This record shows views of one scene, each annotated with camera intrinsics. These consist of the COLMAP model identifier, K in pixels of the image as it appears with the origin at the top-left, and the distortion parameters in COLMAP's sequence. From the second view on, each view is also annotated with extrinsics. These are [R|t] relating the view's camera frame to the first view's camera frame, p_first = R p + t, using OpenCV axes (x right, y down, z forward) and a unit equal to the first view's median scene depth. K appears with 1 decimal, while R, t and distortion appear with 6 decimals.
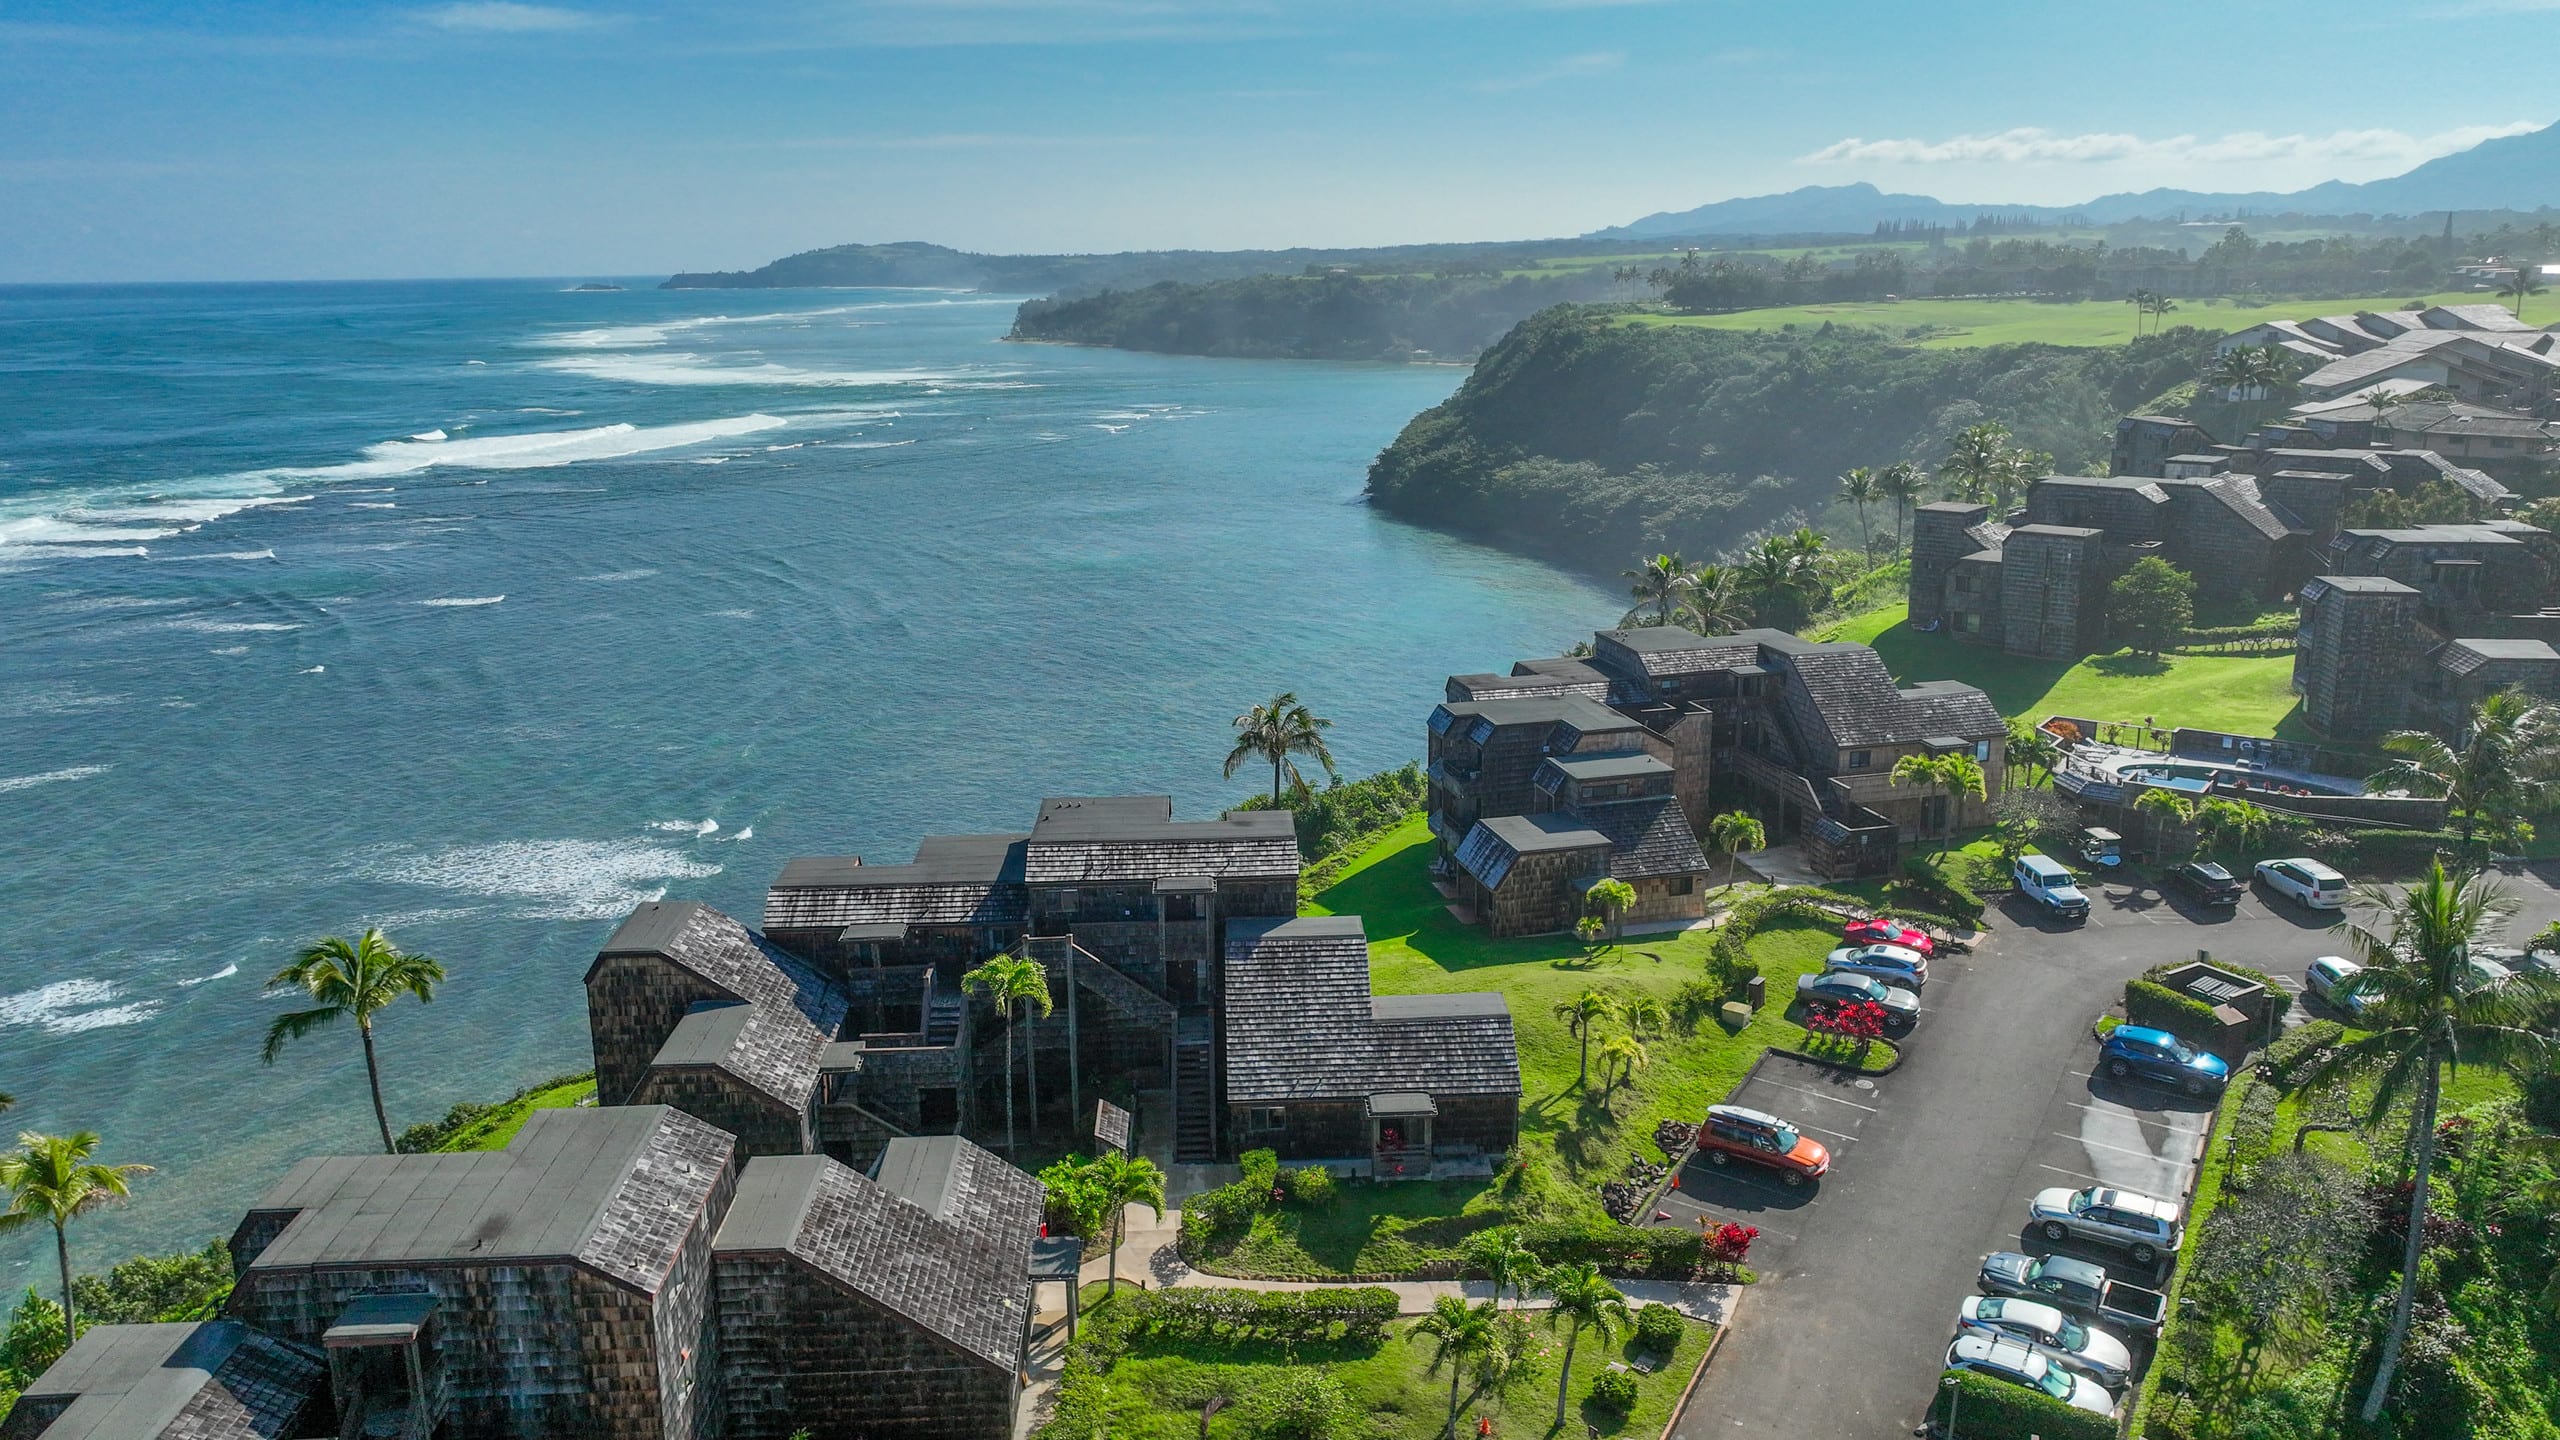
lens RADIAL K [[2769.5, 0, 1280.0], [0, 2769.5, 720.0], [0, 0, 1]] dist [0.017749, -0.031440]
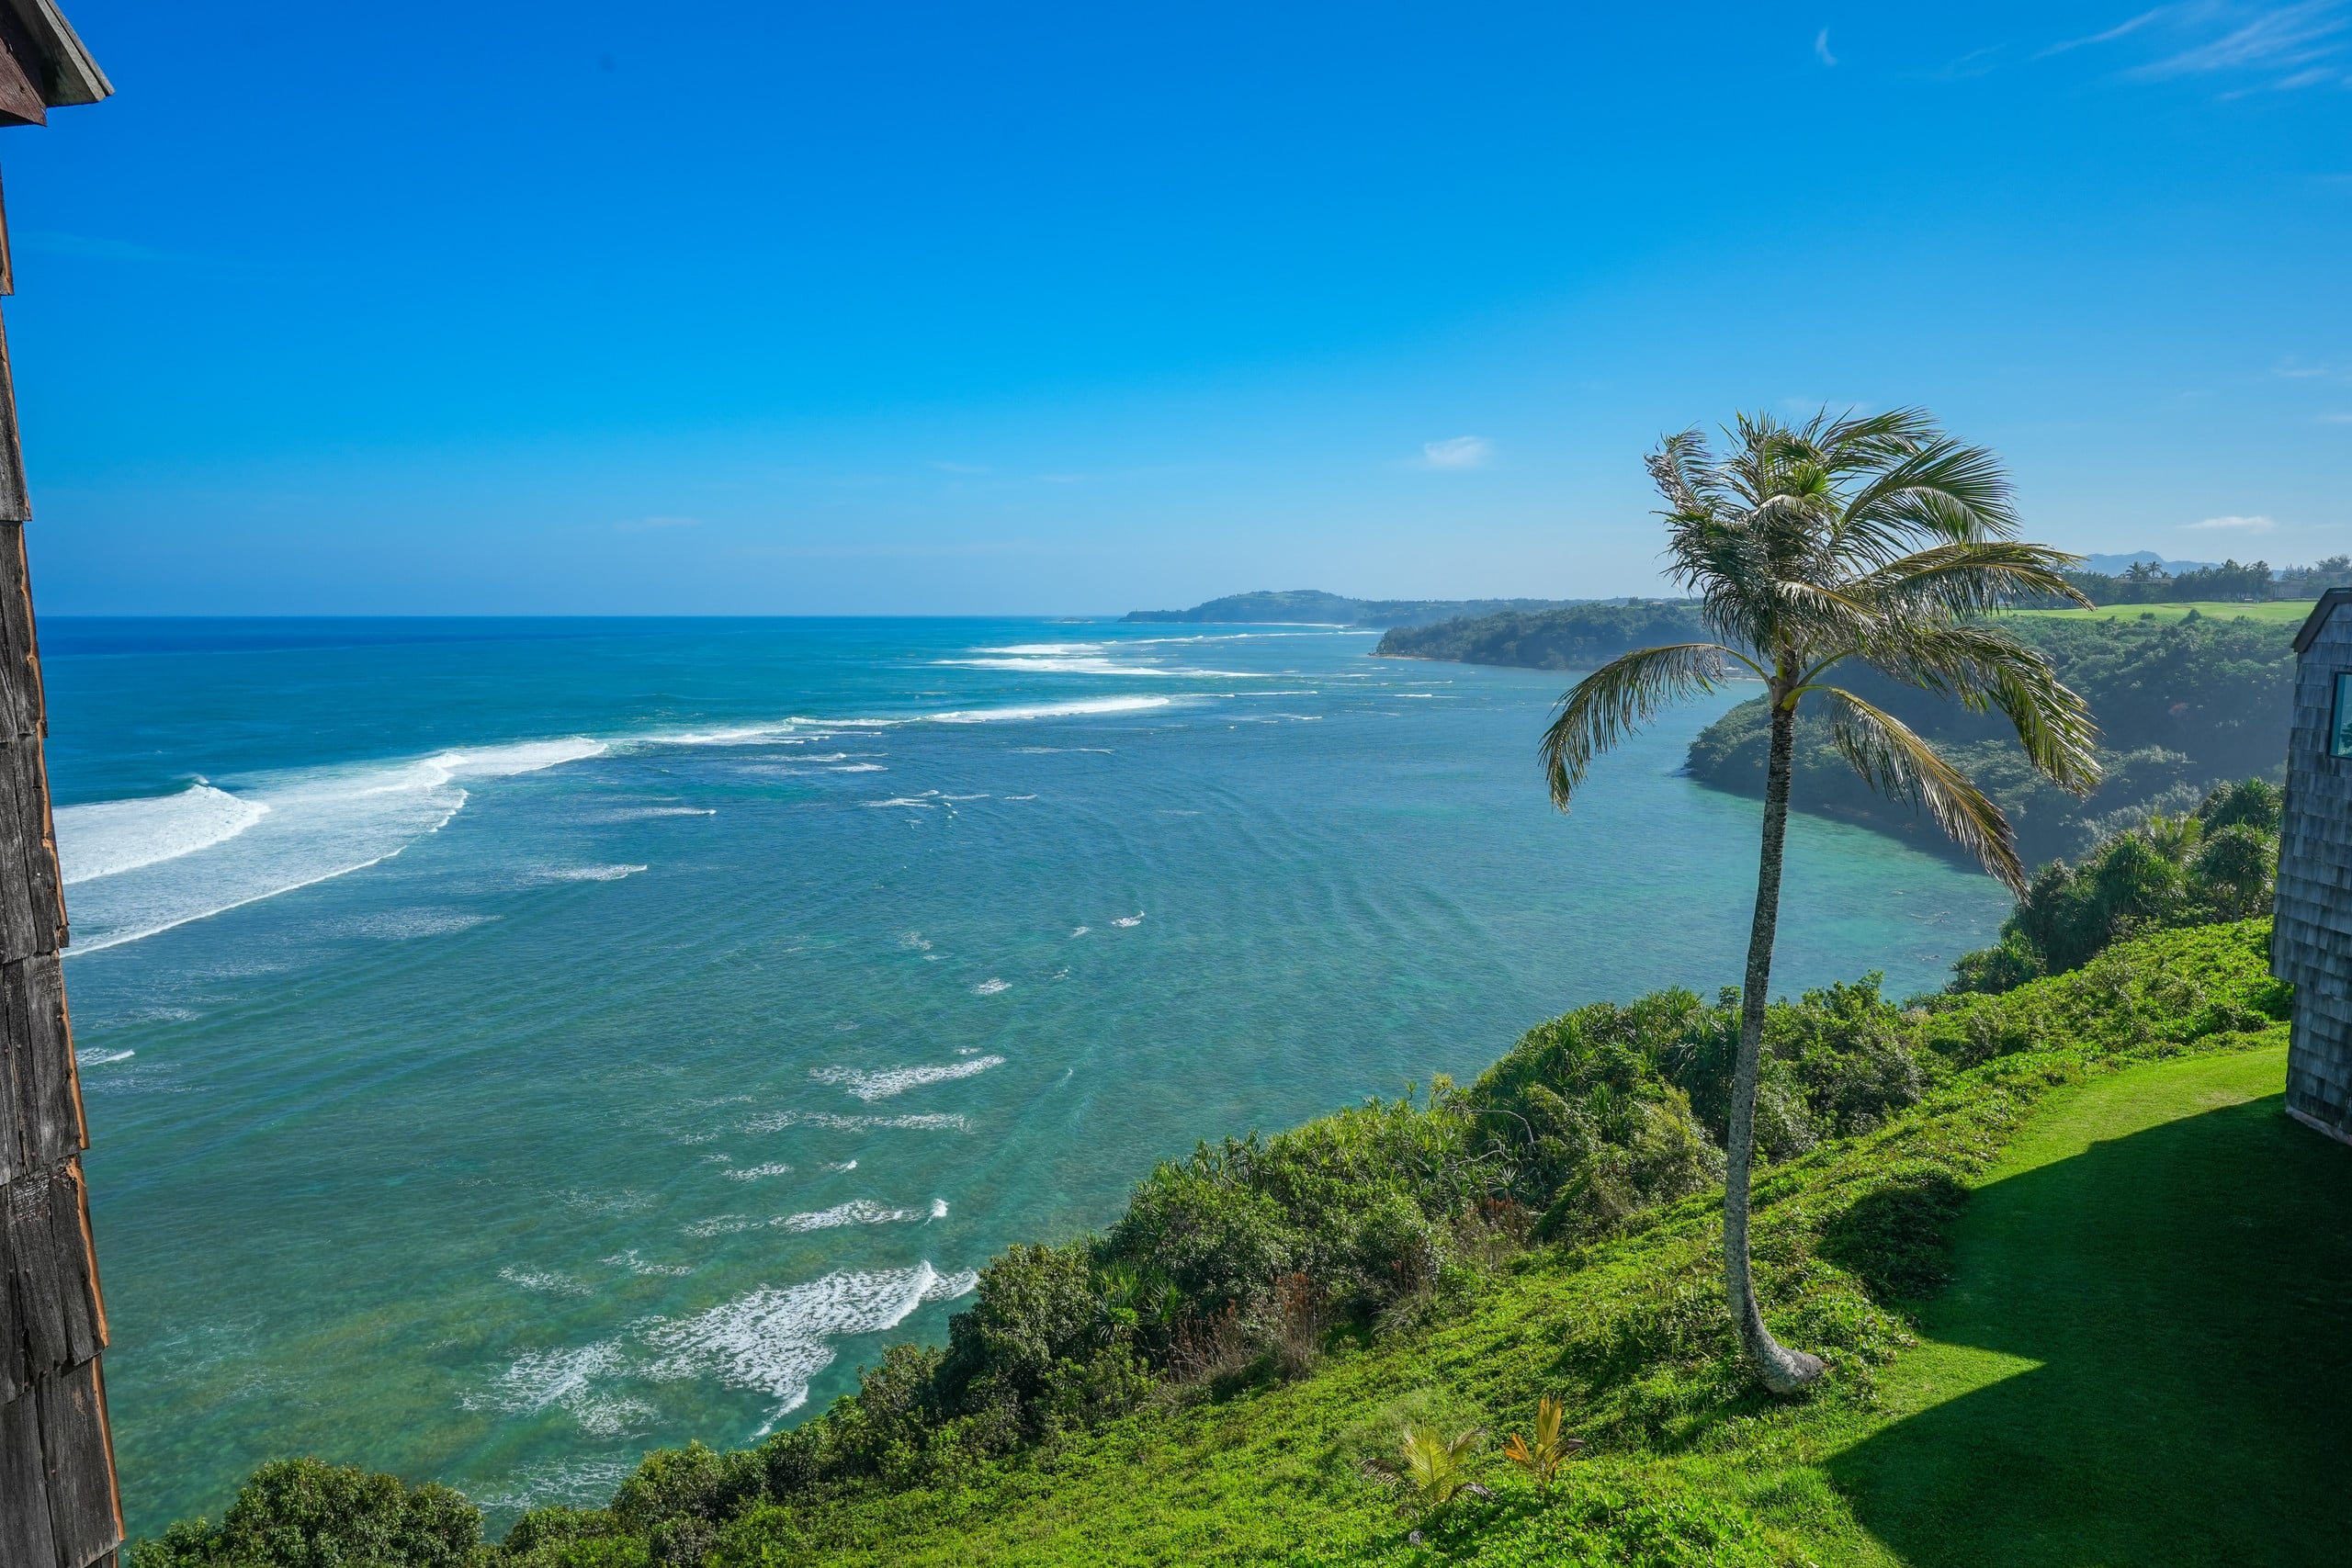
lens RADIAL K [[1421.2, 0, 1176.0], [0, 1421.2, 784.0], [0, 0, 1]] dist [-0.004605, -0.000733]
pose [[0.960434, 0.046247, -0.274641, -0.006209], [-0.088846, 0.985470, -0.144756, 0.018686], [0.263956, 0.163430, 0.950588, 0.389400]]
